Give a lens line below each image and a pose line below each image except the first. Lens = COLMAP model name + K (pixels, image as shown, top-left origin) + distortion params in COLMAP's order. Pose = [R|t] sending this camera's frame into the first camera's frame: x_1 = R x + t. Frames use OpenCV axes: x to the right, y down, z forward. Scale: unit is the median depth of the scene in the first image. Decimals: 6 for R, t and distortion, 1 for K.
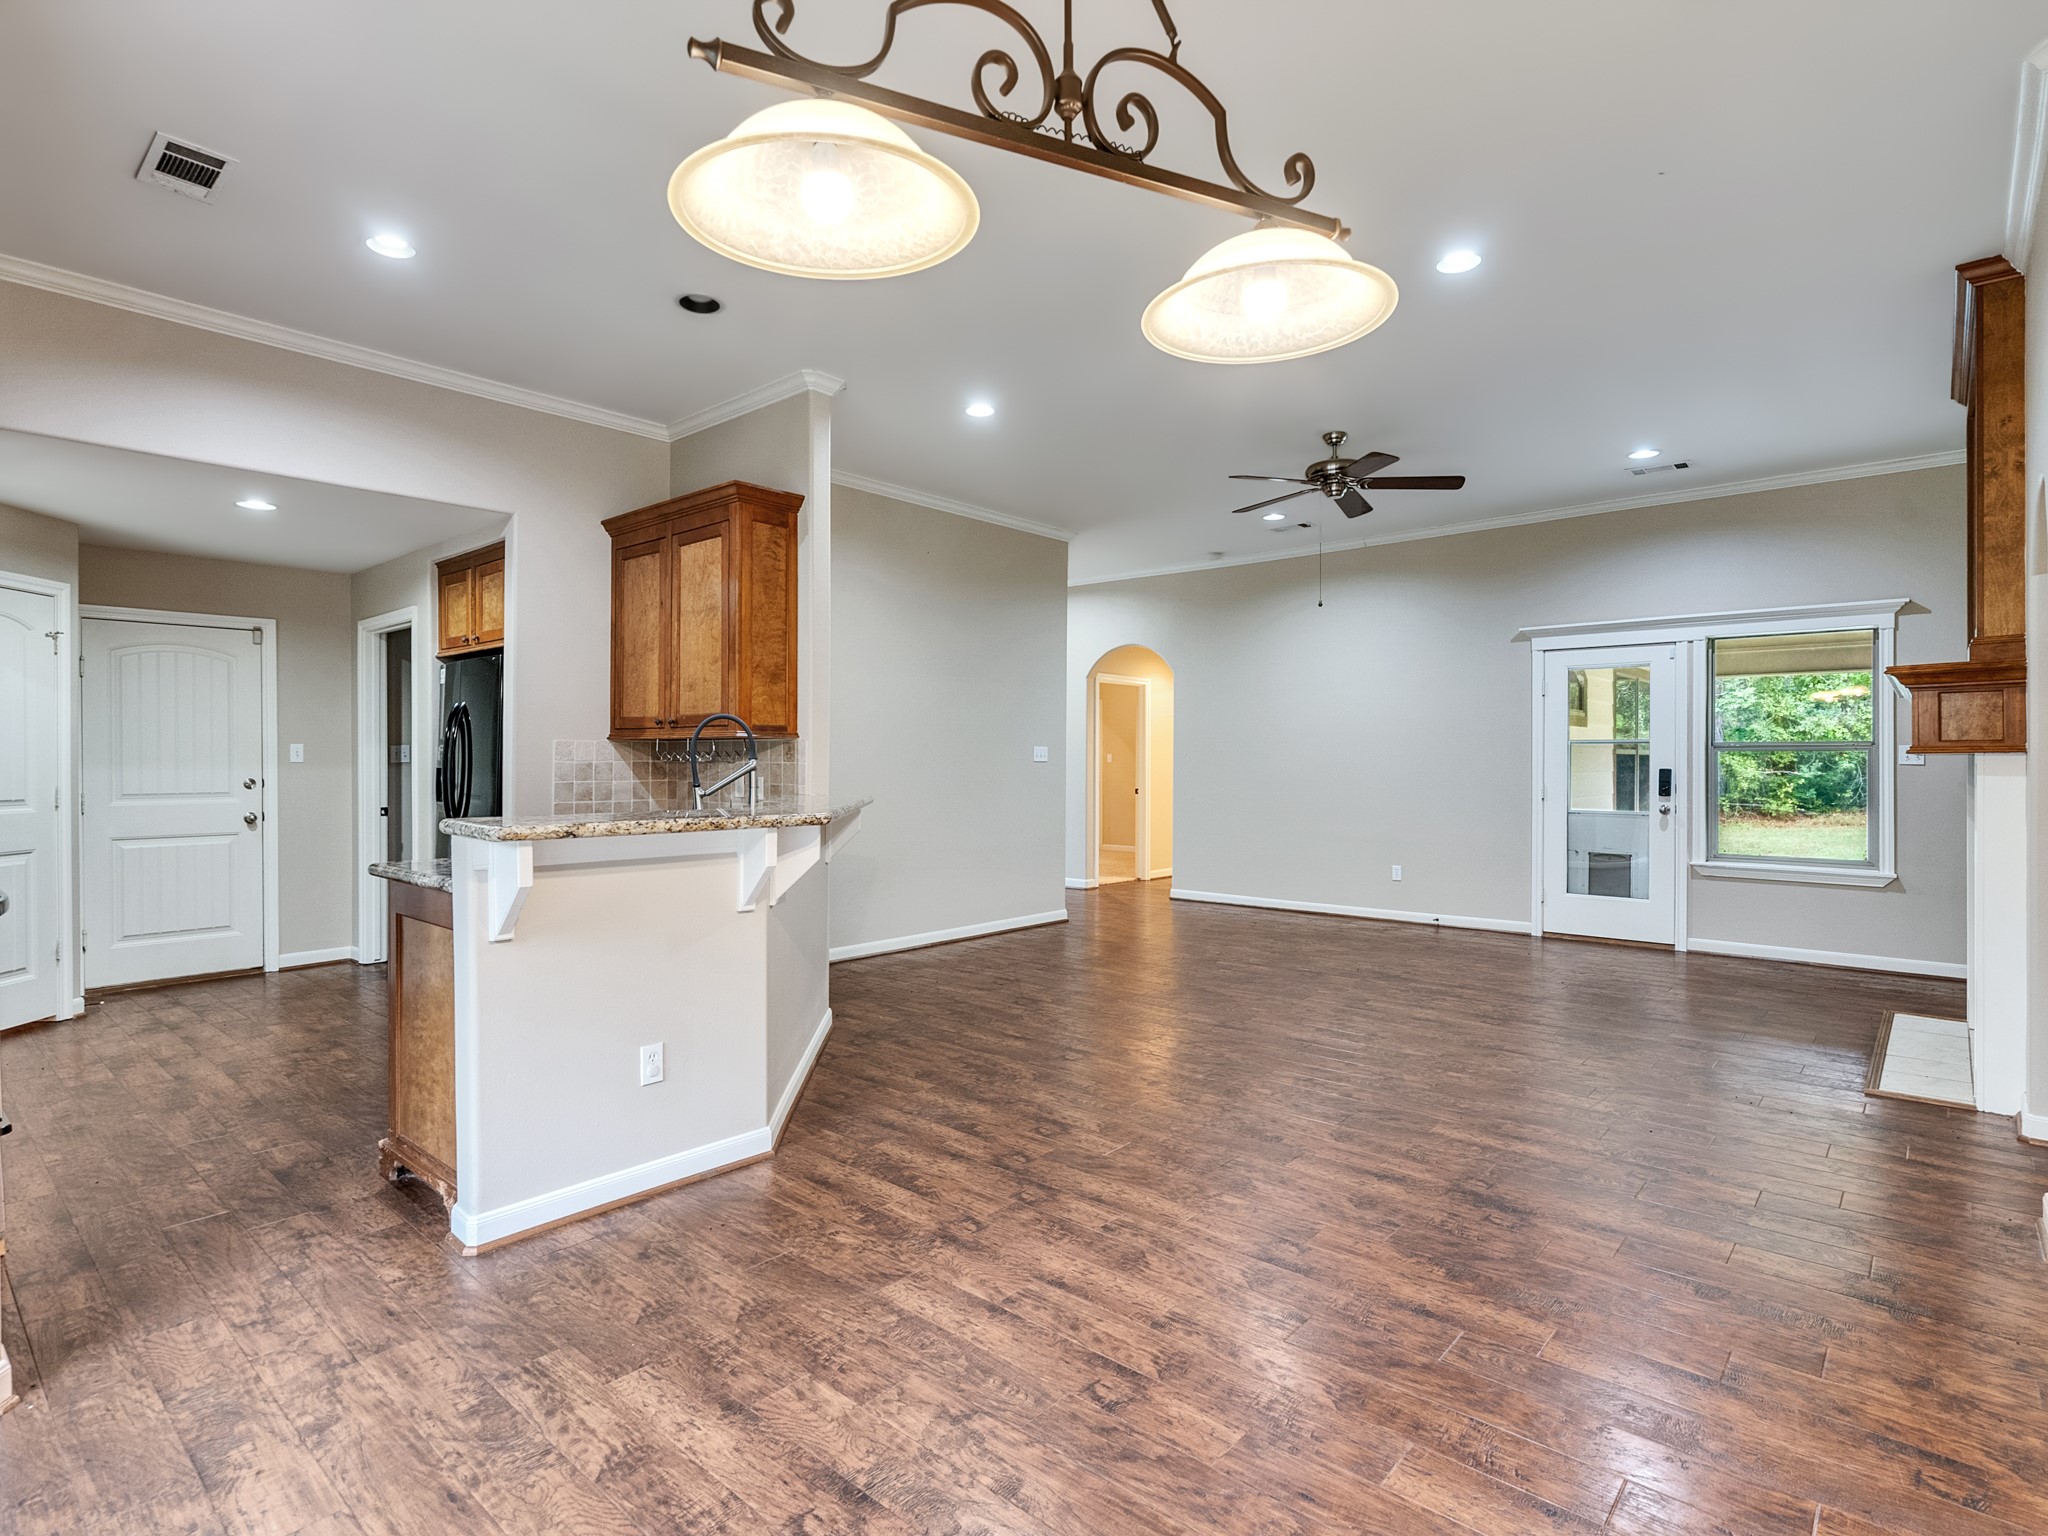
lens RADIAL K [[1047.3, 0, 1009.7], [0, 1047.3, 769.0], [0, 0, 1]] dist [-0.006146, 0.003902]
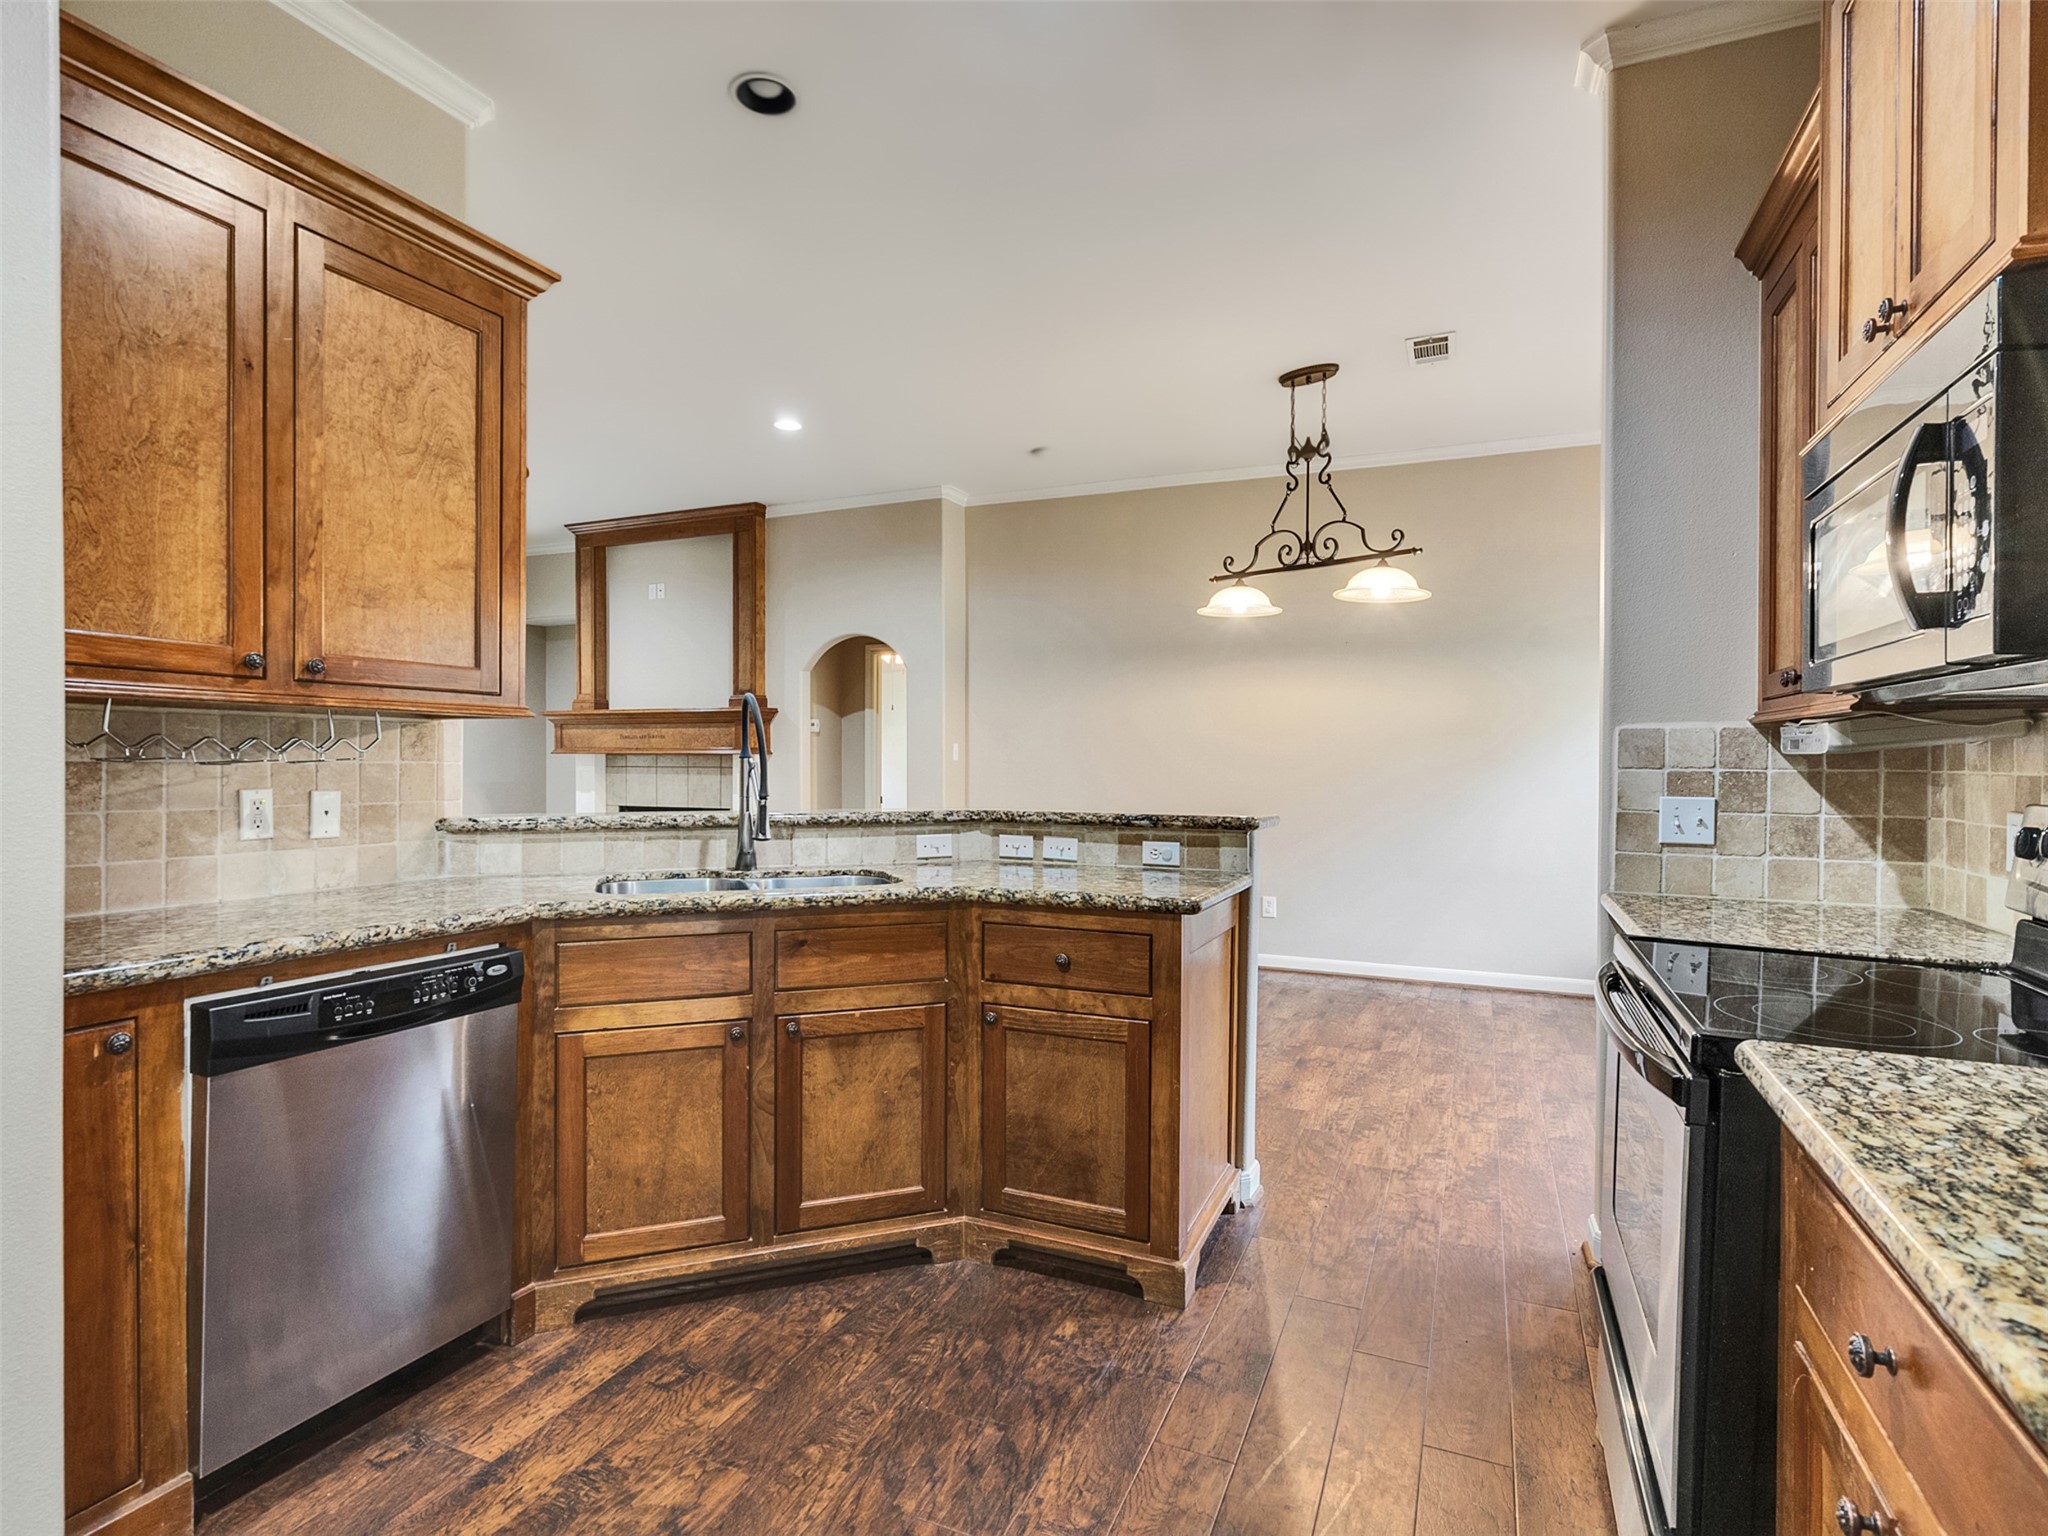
lens RADIAL K [[1047.3, 0, 1013.9], [0, 1047.3, 764.2], [0, 0, 1]] dist [-0.006146, 0.003902]
pose [[-0.305091, -0.007600, 0.952293, -0.971206], [0.003357, 0.999953, 0.009055, -0.010066], [-0.952317, 0.005959, -0.305051, 1.020436]]
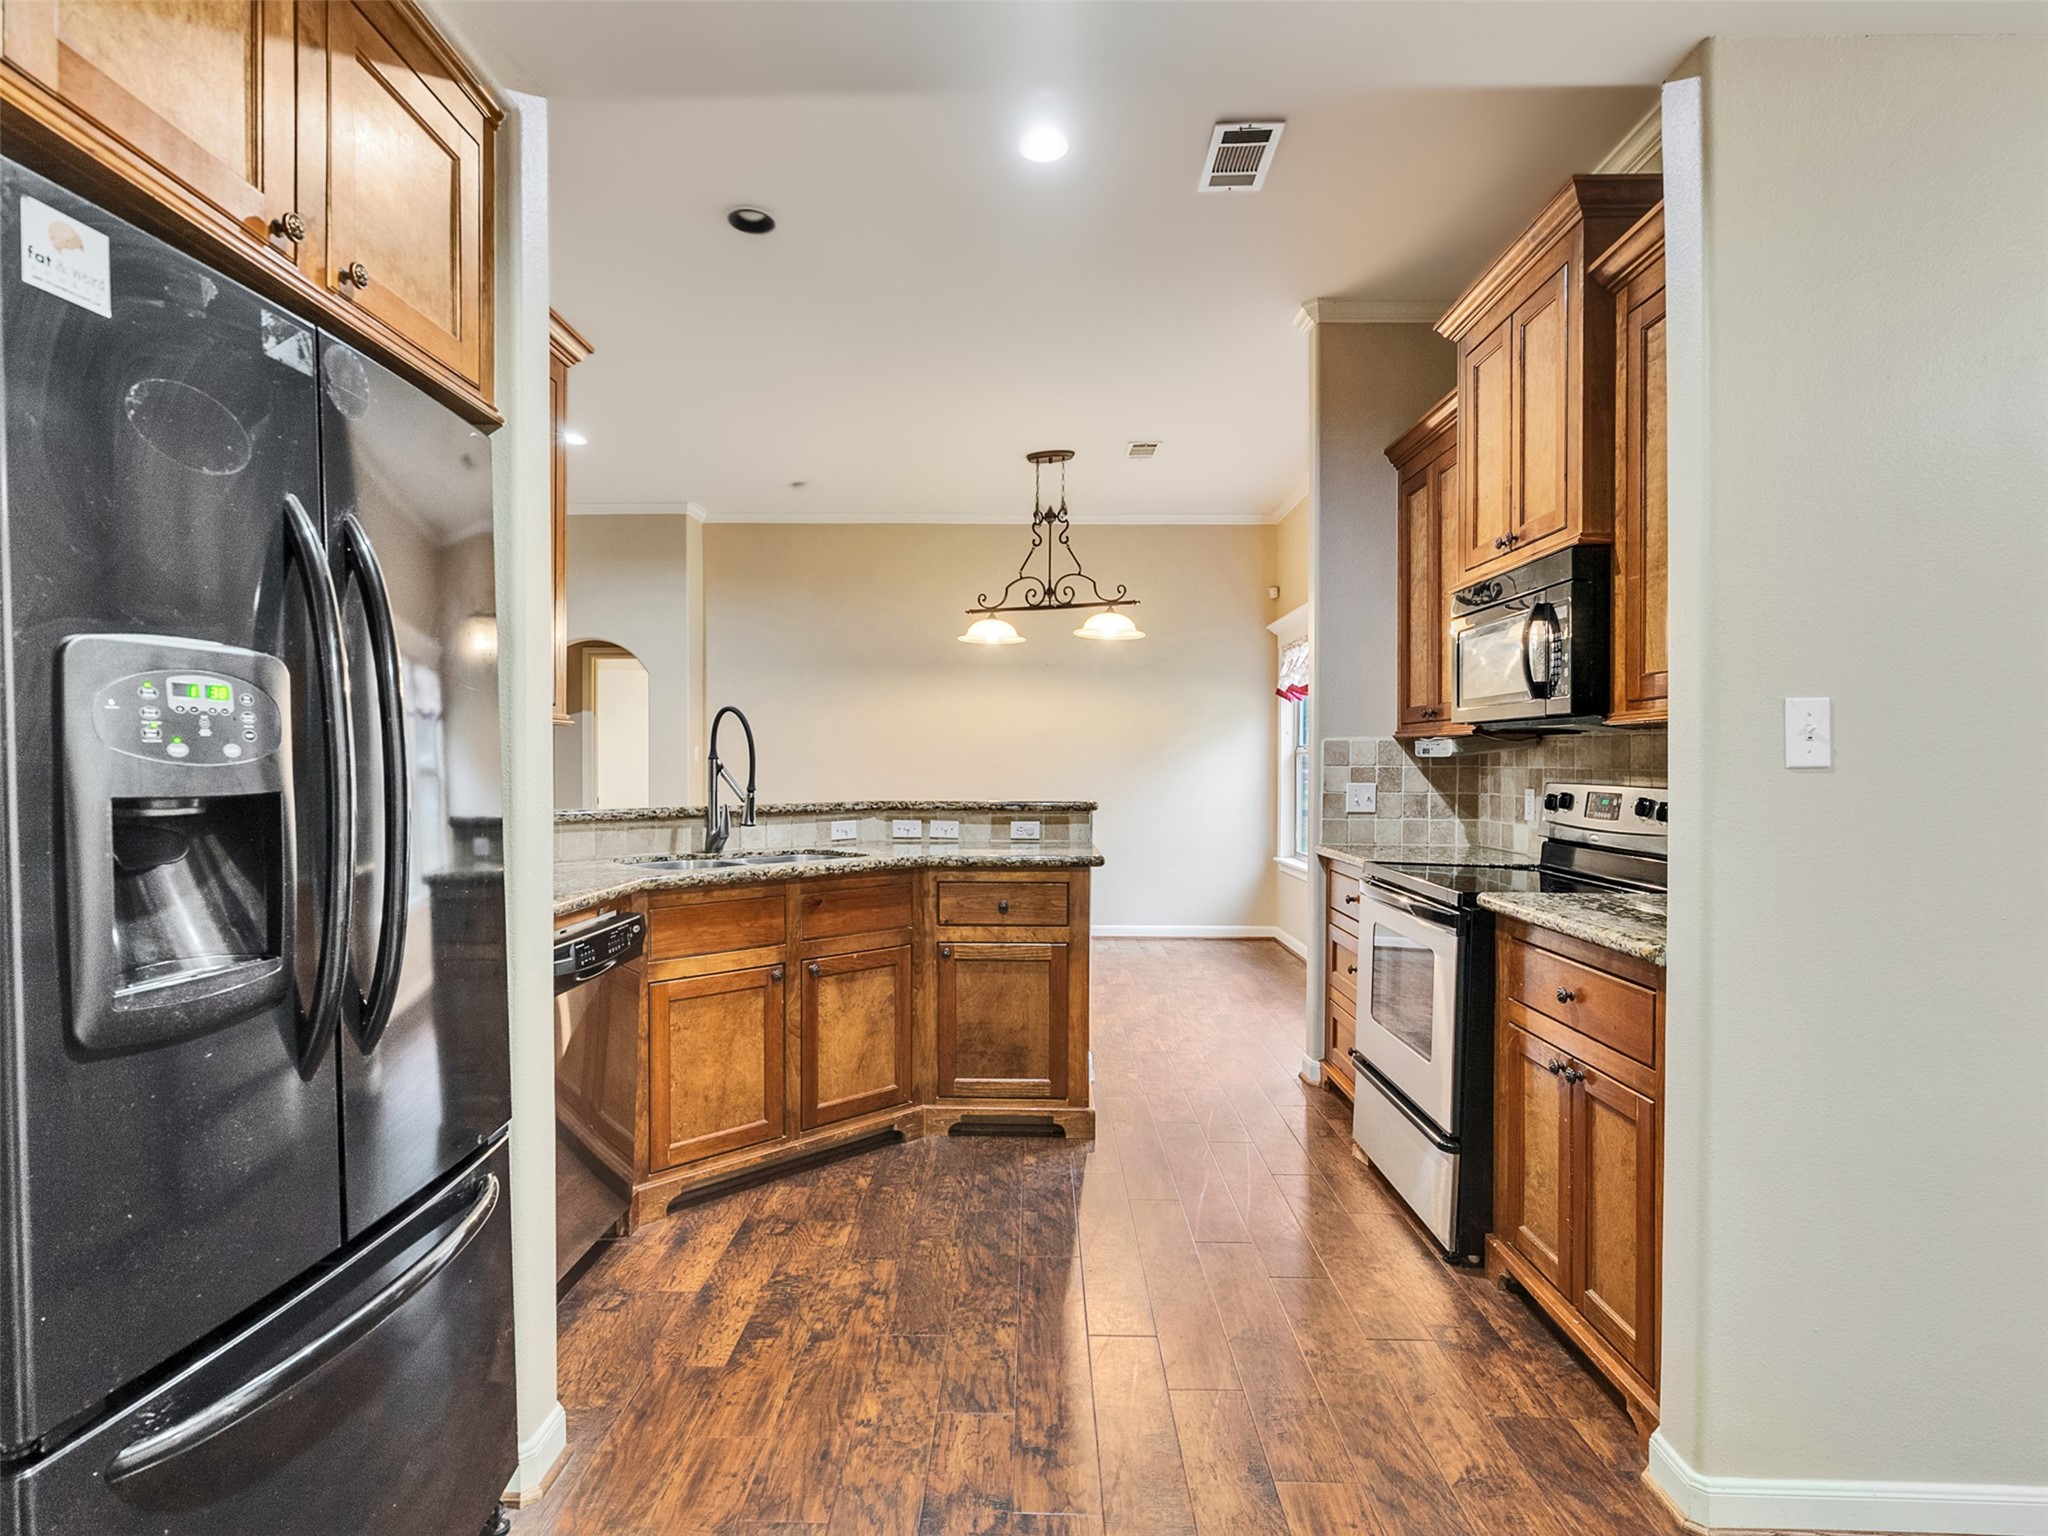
lens RADIAL K [[1047.3, 0, 1017.3], [0, 1047.3, 766.0], [0, 0, 1]] dist [-0.006146, 0.003902]
pose [[-0.654775, -0.006682, 0.755794, -1.042660], [0.001879, 0.999943, 0.010469, -0.011227], [-0.755821, 0.008275, -0.654726, 1.346501]]
